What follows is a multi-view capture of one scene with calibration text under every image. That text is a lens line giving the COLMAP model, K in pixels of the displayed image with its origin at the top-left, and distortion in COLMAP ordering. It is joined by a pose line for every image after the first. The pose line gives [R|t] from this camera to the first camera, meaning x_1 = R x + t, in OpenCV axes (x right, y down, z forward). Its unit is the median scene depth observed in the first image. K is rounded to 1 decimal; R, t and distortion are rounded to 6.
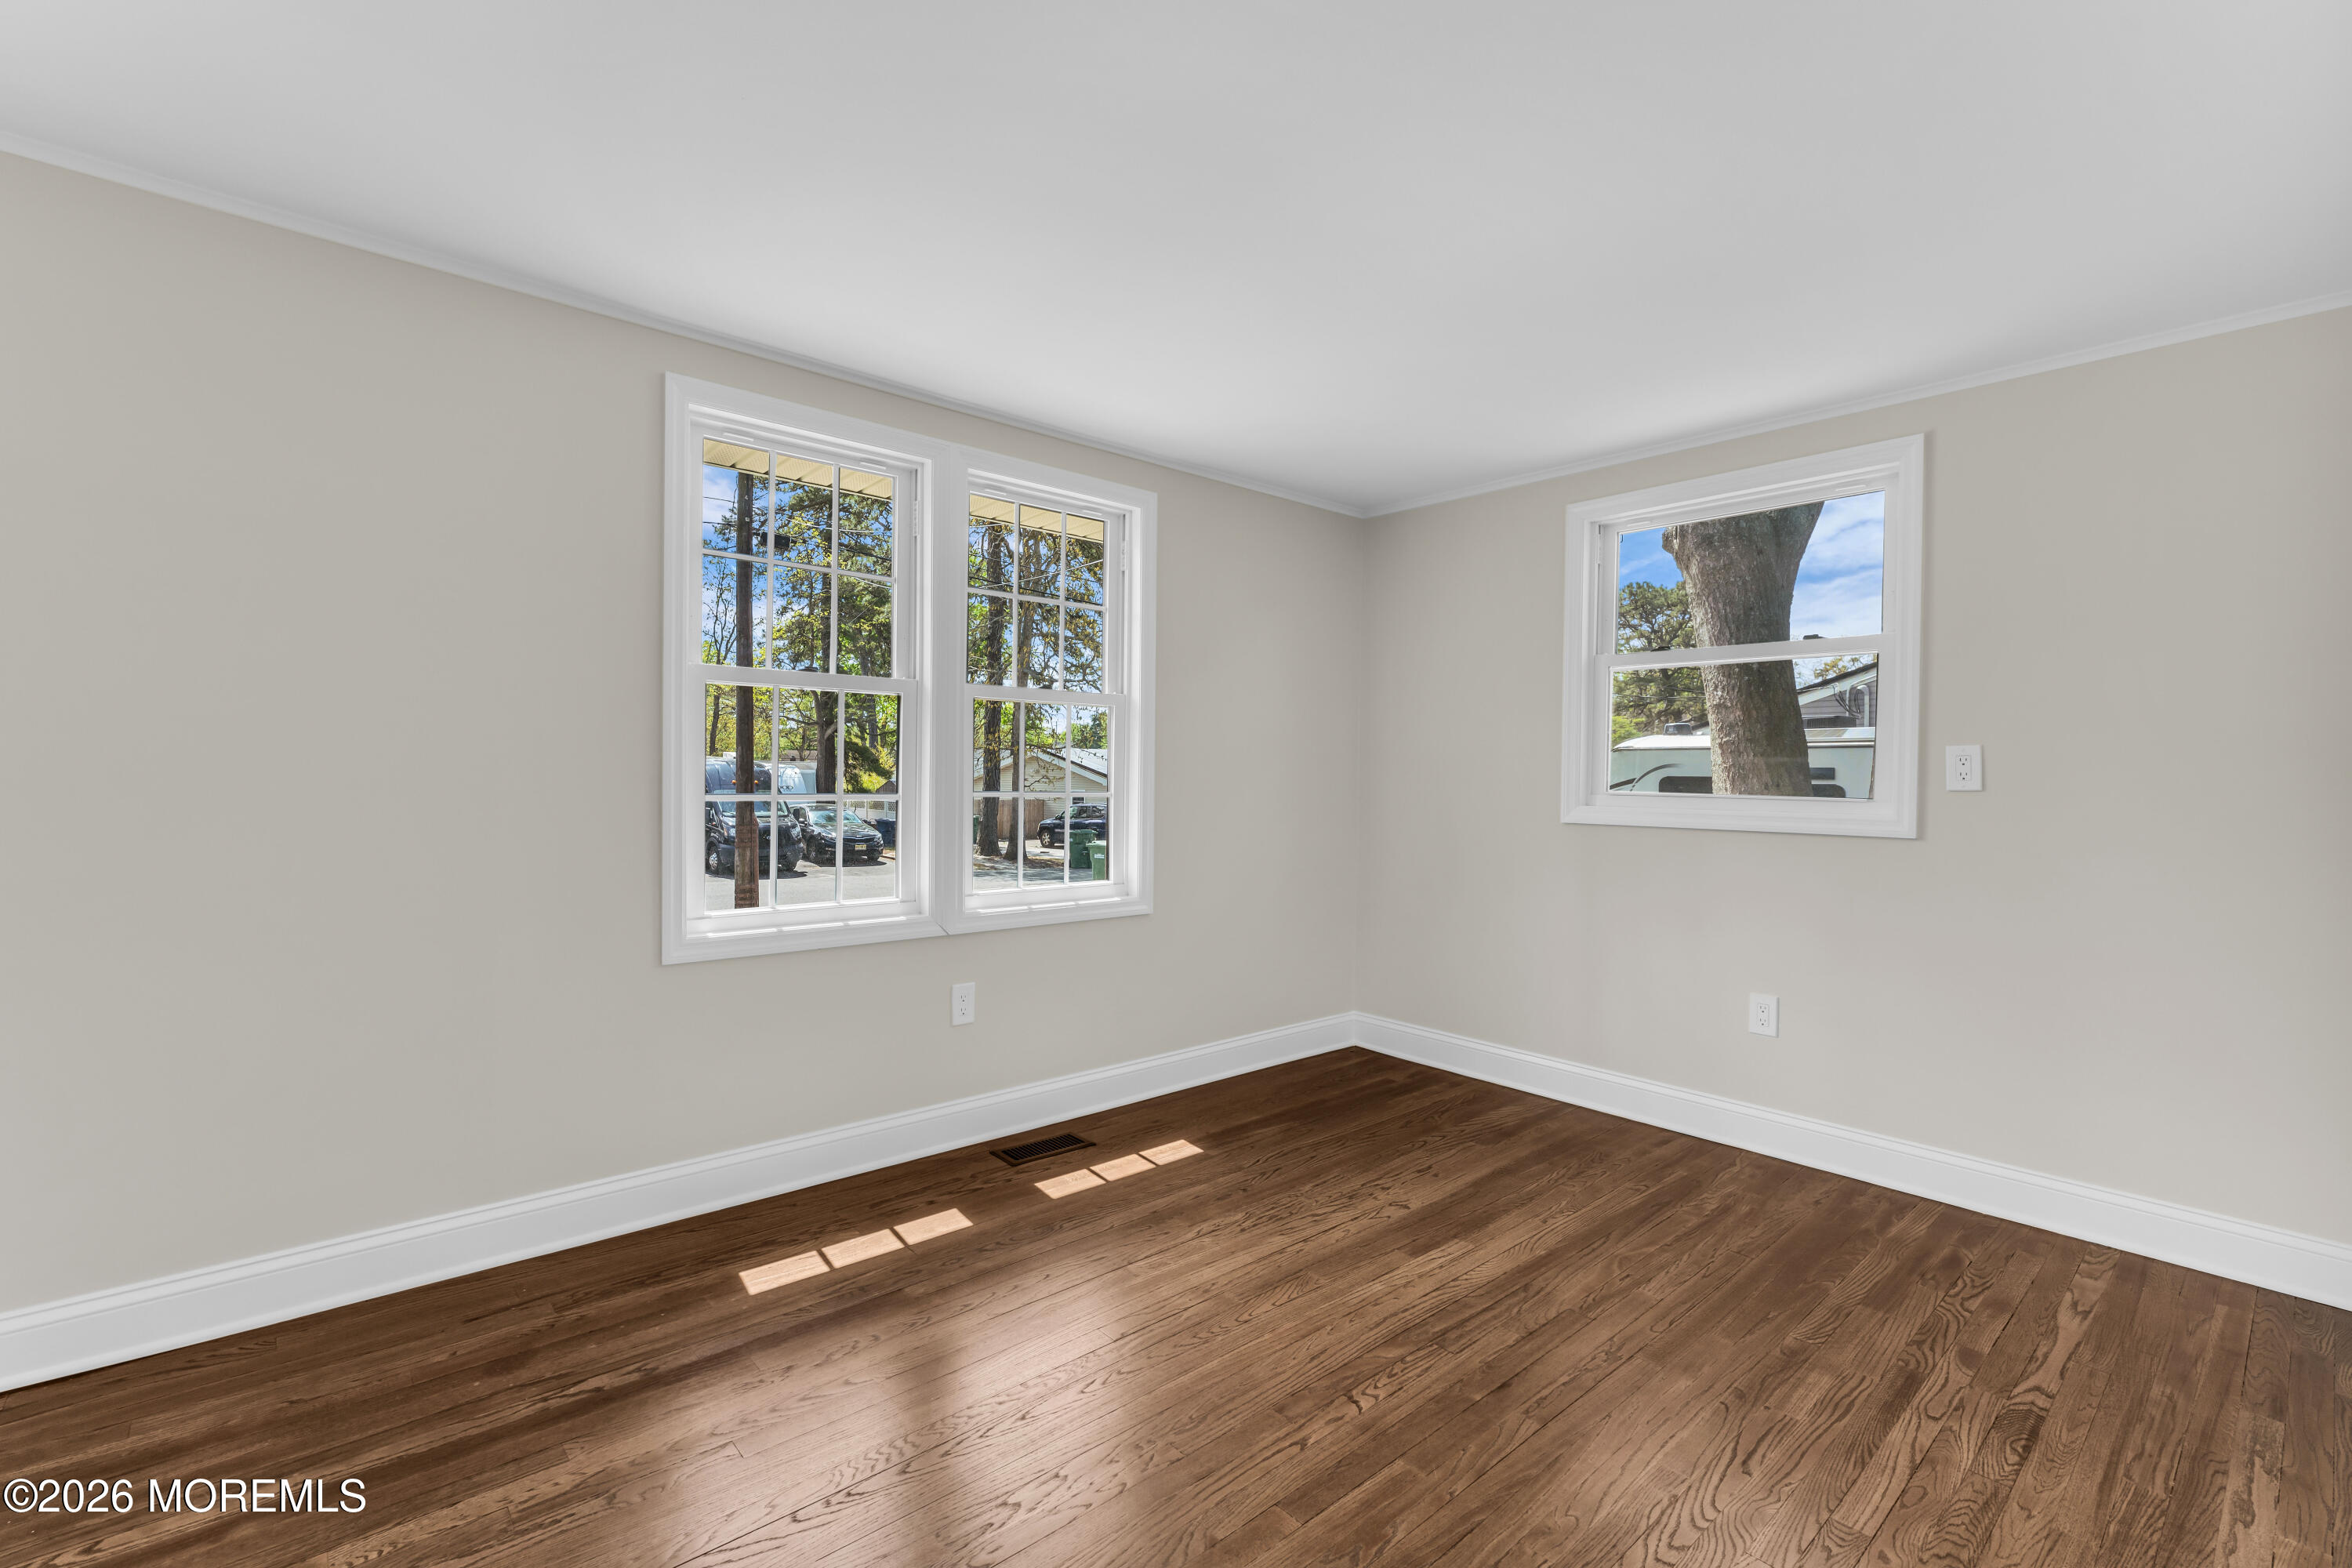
lens RADIAL K [[1123.6, 0, 1176.0], [0, 1123.6, 784.0], [0, 0, 1]] dist [-0.000883, 0.000144]
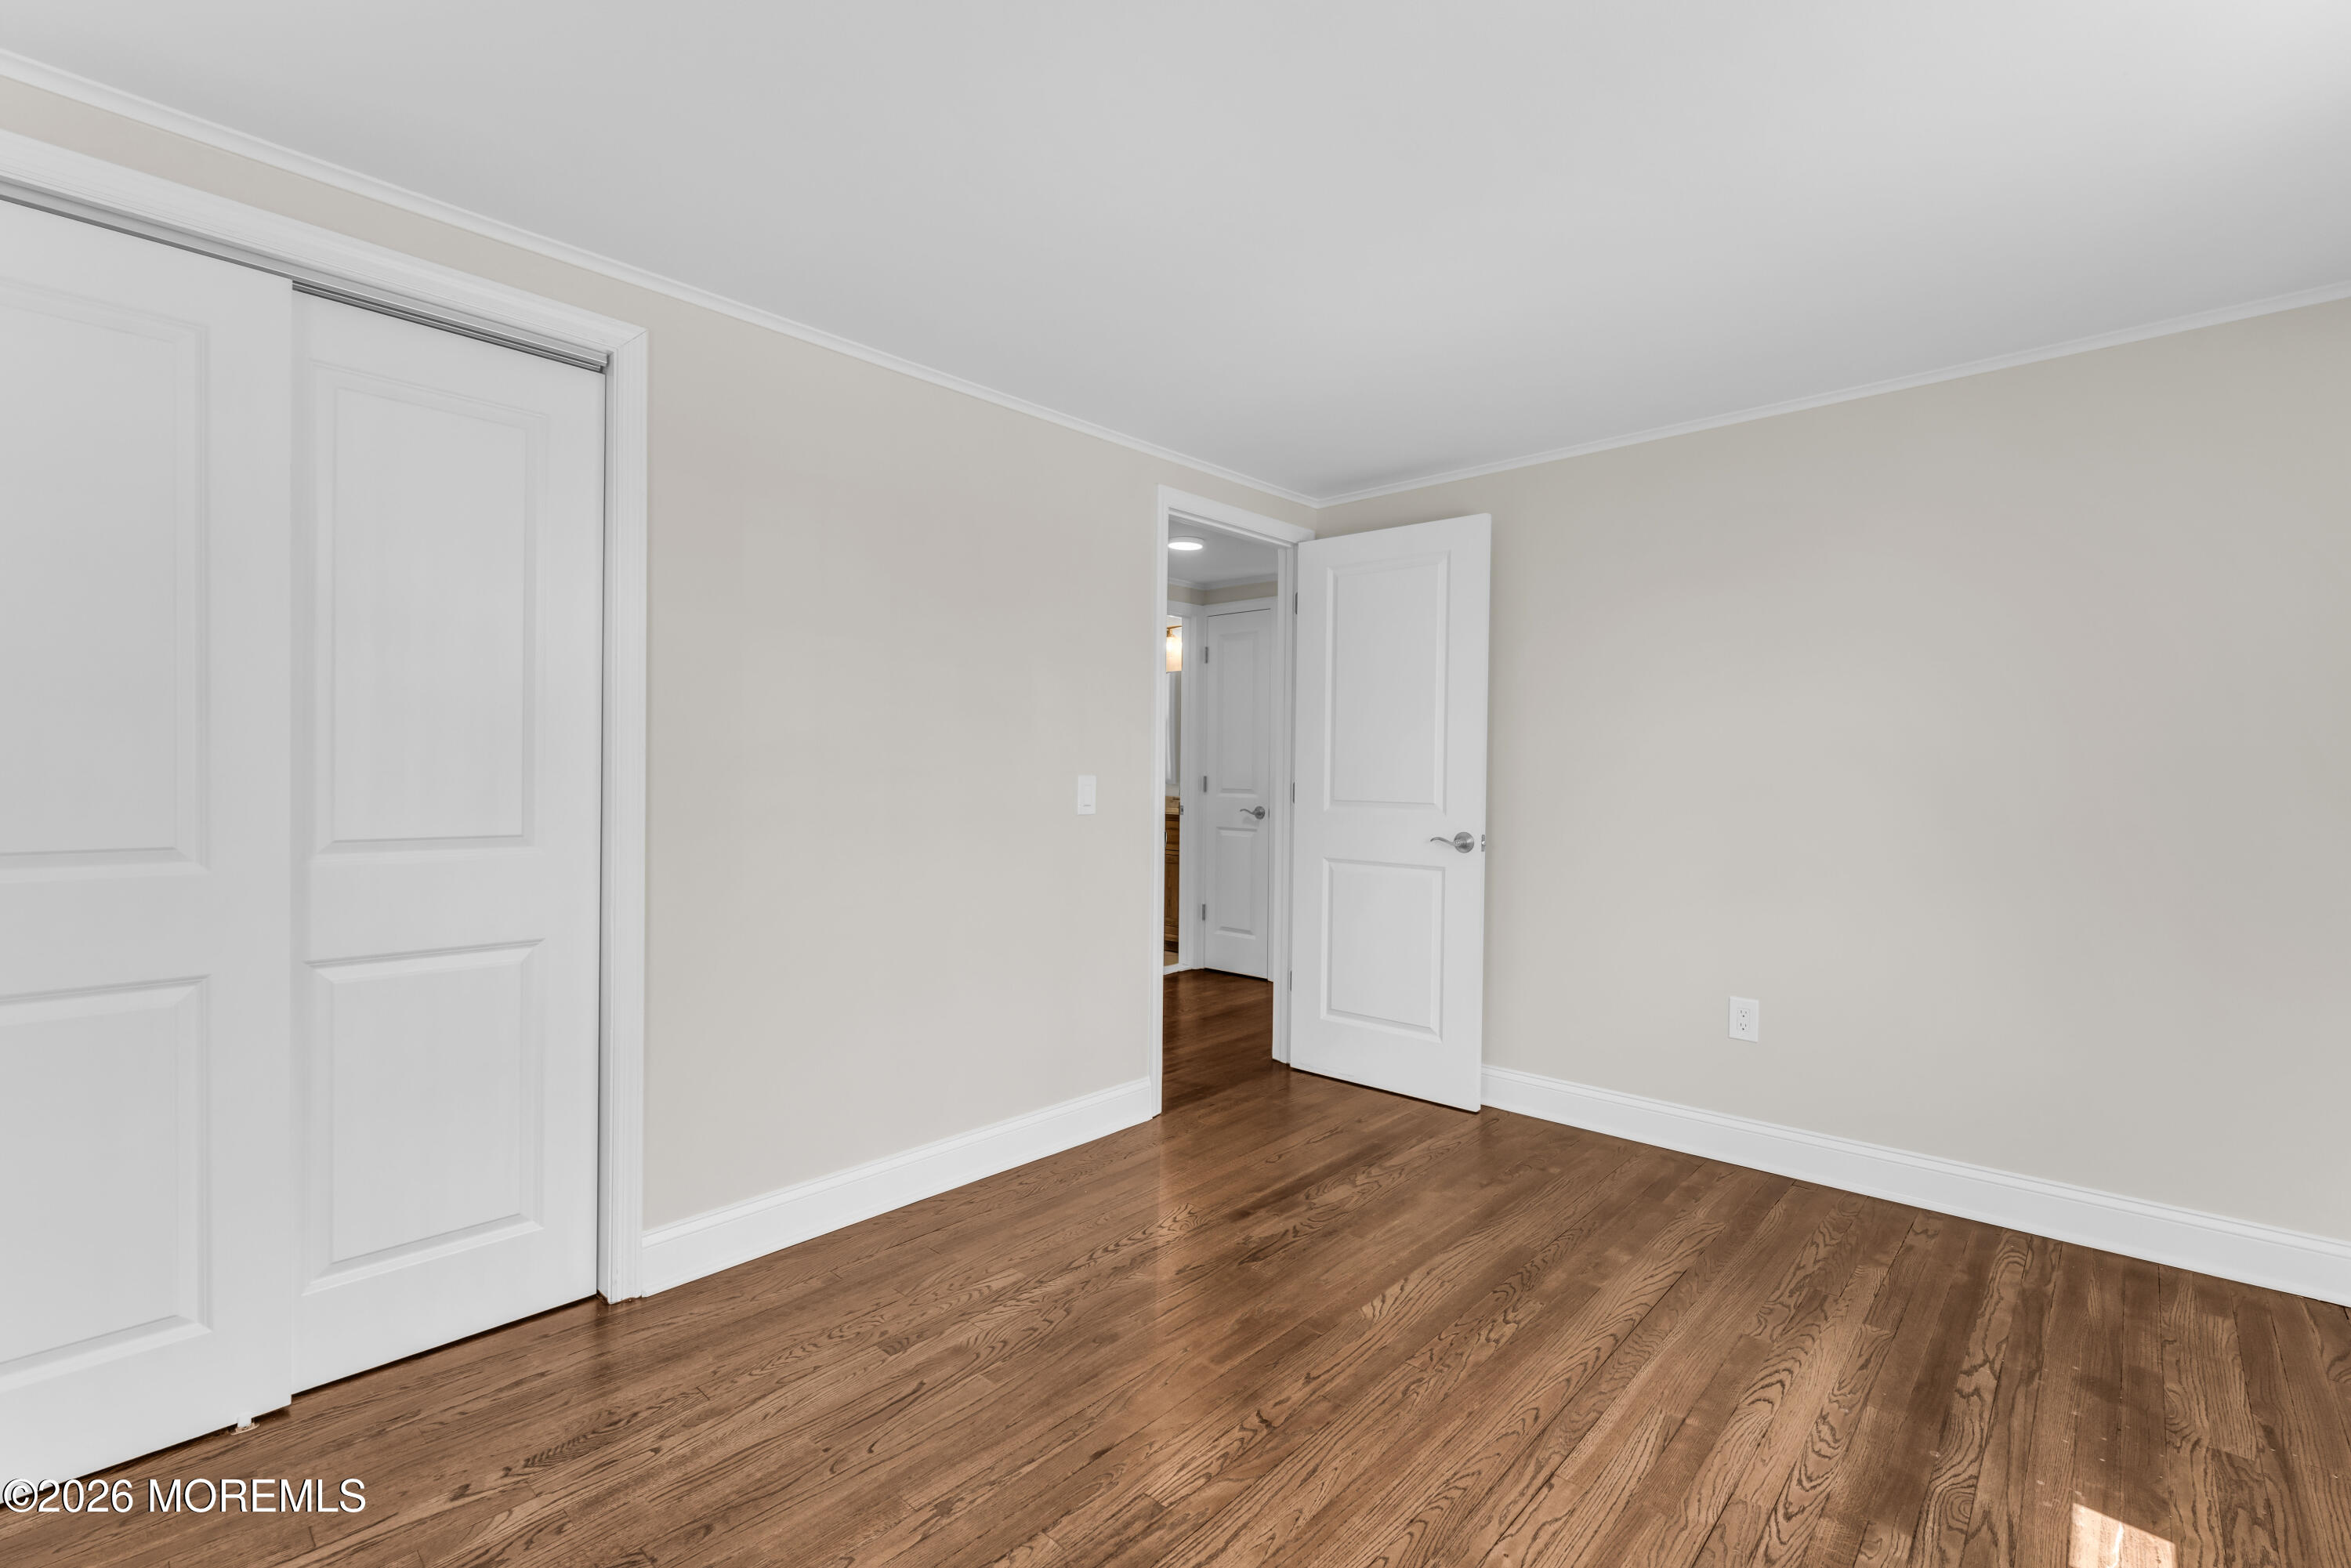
lens RADIAL K [[1123.1, 0, 1175.5], [0, 1123.1, 784.0], [0, 0, 1]] dist [-0.000883, 0.000144]
pose [[-0.995048, -0.022528, -0.096808, 0.347206], [-0.025436, 0.999259, 0.028902, -0.030490], [0.096085, 0.031222, -0.994883, 1.971170]]
